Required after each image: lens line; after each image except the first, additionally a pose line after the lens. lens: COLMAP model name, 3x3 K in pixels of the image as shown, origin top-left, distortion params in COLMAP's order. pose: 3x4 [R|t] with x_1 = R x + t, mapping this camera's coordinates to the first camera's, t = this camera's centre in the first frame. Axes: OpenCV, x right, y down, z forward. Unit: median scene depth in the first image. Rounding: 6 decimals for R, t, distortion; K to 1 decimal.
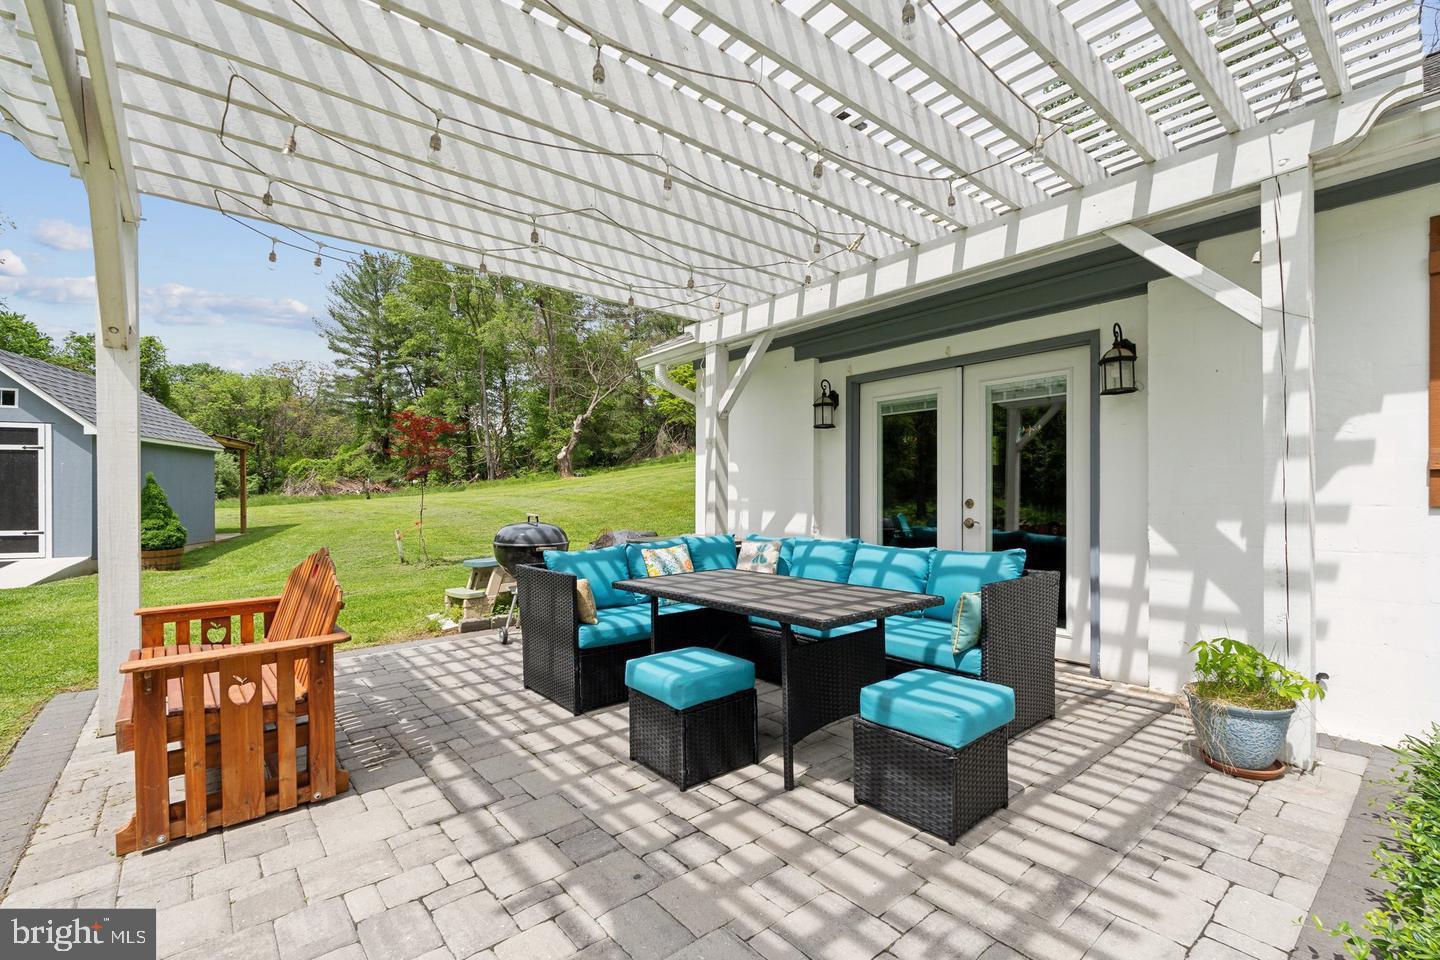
lens RADIAL K [[644.2, 0, 725.2], [0, 644.2, 492.9], [0, 0, 1]] dist [0.000992, 0.000341]
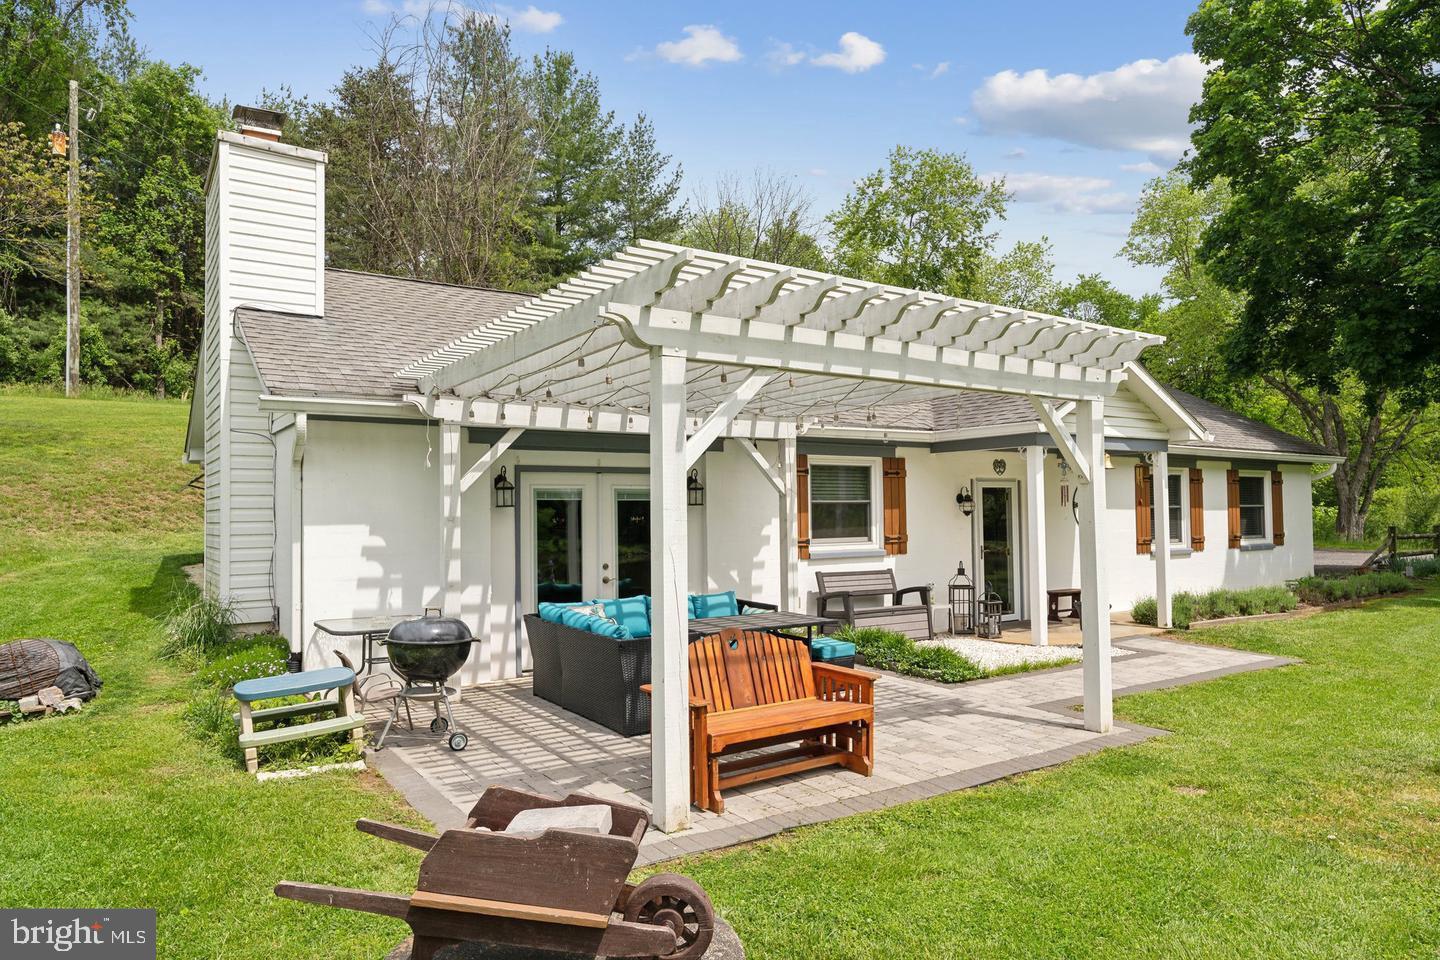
lens RADIAL K [[927.5, 0, 732.5], [0, 927.5, 477.6], [0, 0, 1]] dist [0.039054, -0.001844]
pose [[0.084530, 0.035359, 0.995793, -1.729721], [0.001081, 0.999366, -0.035577, -0.112411], [-0.996420, 0.004084, 0.084438, 0.527282]]
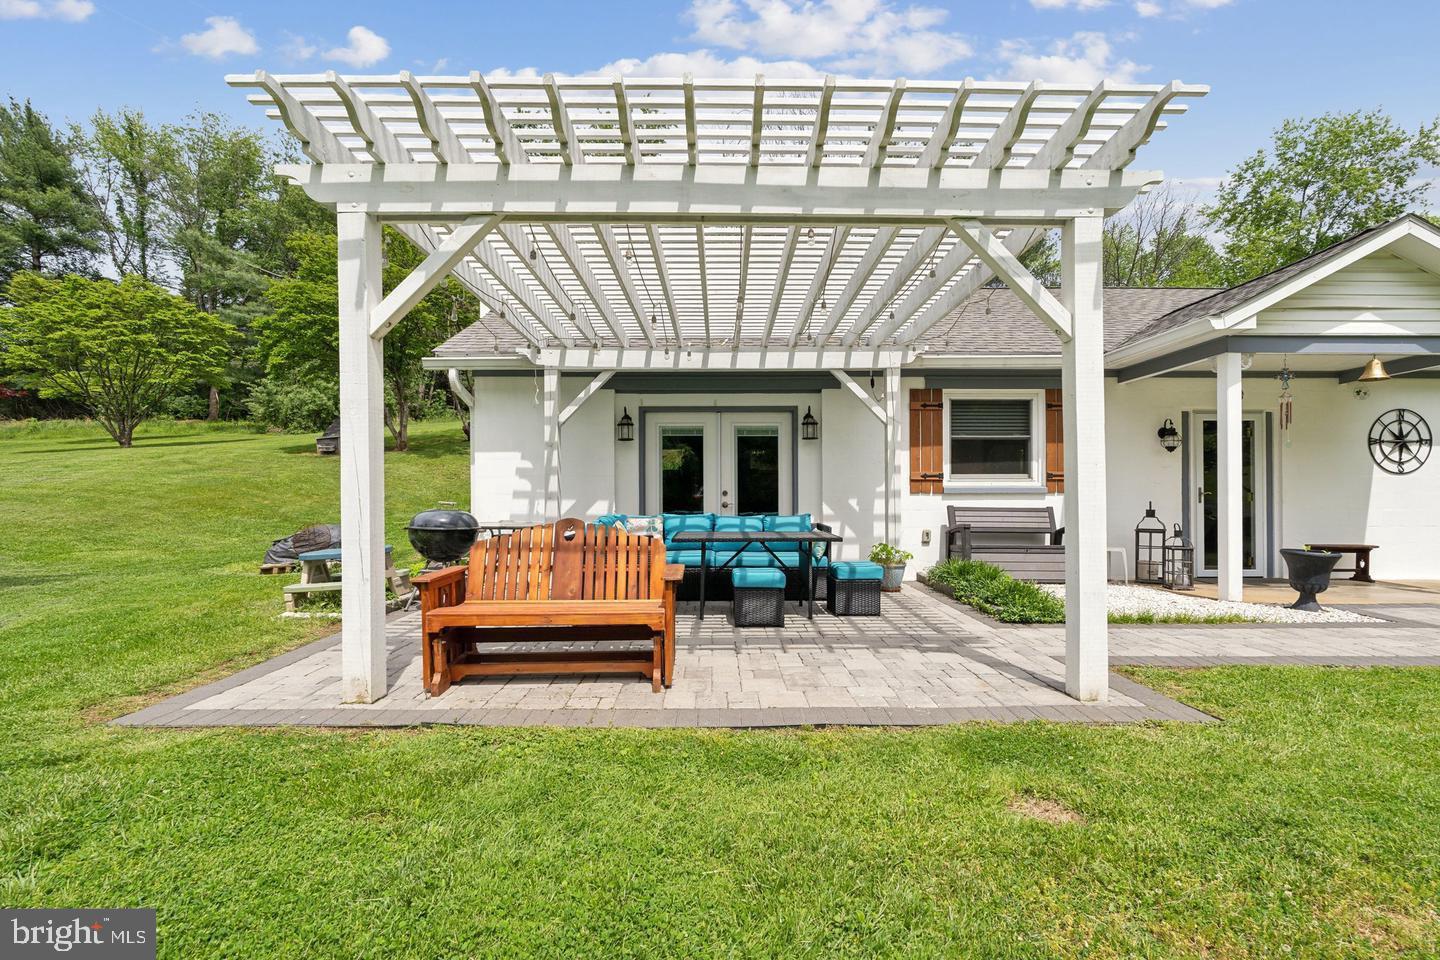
lens RADIAL K [[644.2, 0, 724.5], [0, 644.2, 494.2], [0, 0, 1]] dist [0.000992, 0.000341]
pose [[0.629481, 0.002729, 0.777011, -0.961297], [-0.005520, 0.999984, 0.000959, 0.018840], [-0.776996, -0.004893, 0.629486, -0.085441]]
